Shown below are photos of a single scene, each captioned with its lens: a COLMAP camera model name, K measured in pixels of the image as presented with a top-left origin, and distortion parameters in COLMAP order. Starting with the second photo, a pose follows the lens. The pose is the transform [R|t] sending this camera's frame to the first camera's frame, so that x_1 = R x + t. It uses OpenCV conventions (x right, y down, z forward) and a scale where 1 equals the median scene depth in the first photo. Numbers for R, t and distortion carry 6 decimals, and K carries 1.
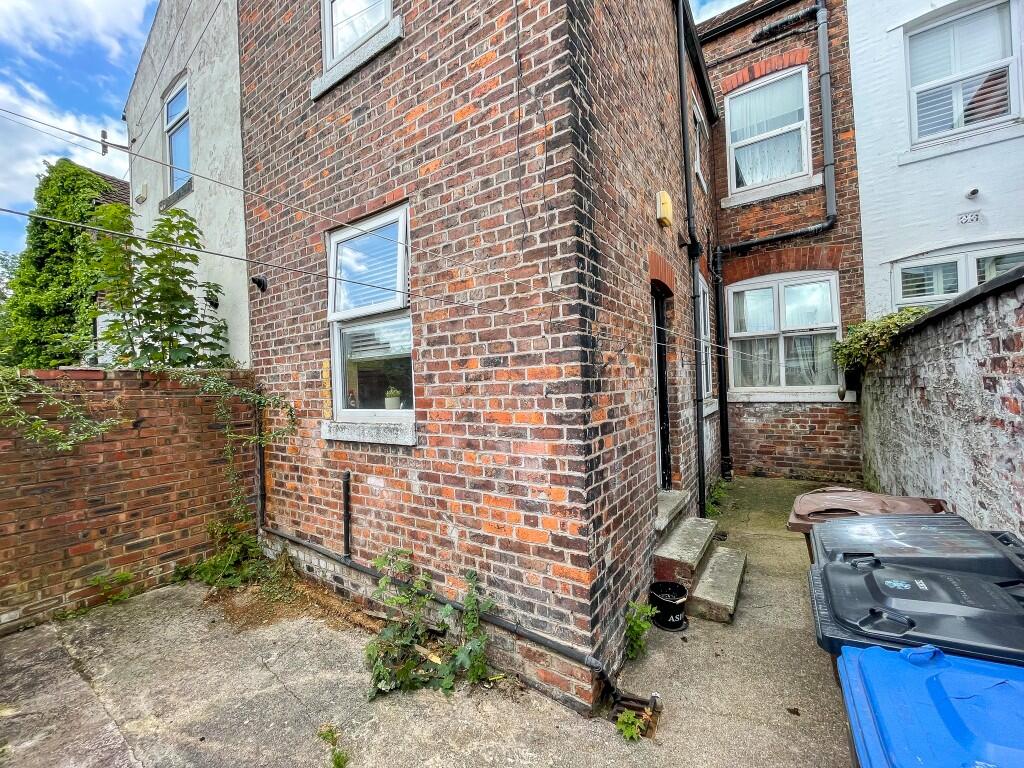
lens RADIAL K [[413.4, 0, 510.2], [0, 413.4, 382.9], [0, 0, 1]] dist [-0.000410, 0.000422]
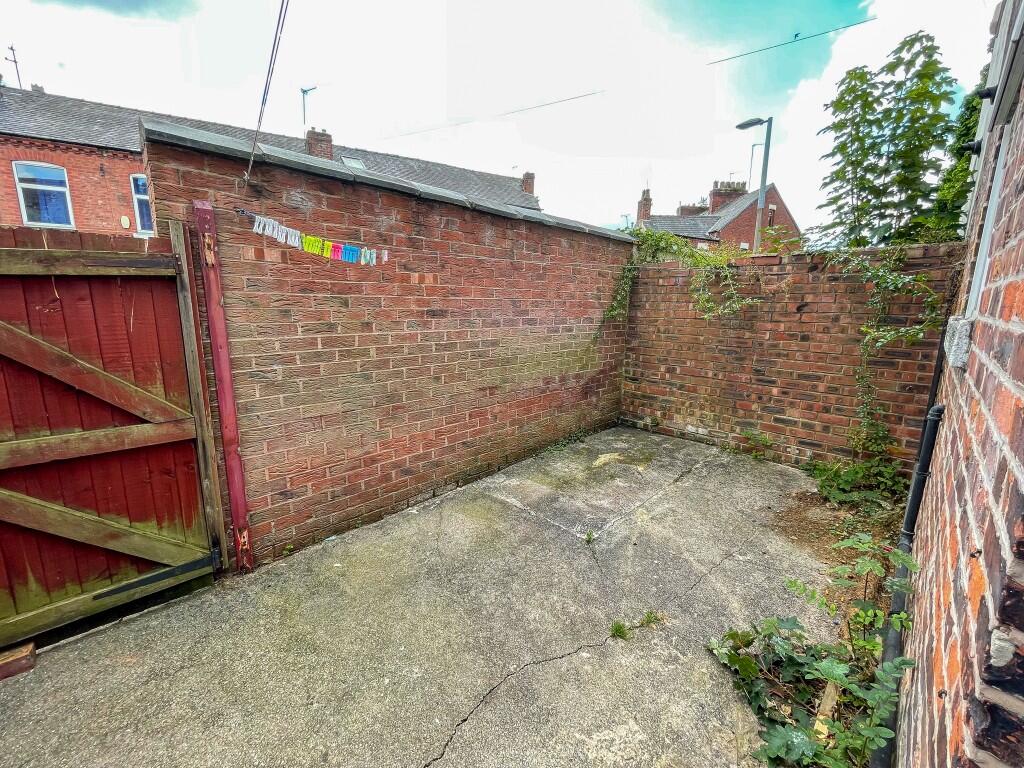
lens RADIAL K [[413.4, 0, 510.8], [0, 413.4, 380.8], [0, 0, 1]] dist [-0.000410, 0.000422]
pose [[-0.195083, 0.211892, -0.957624, 0.268769], [-0.002592, 0.976269, 0.216546, 0.055966], [0.980783, 0.044726, -0.189904, 0.507173]]
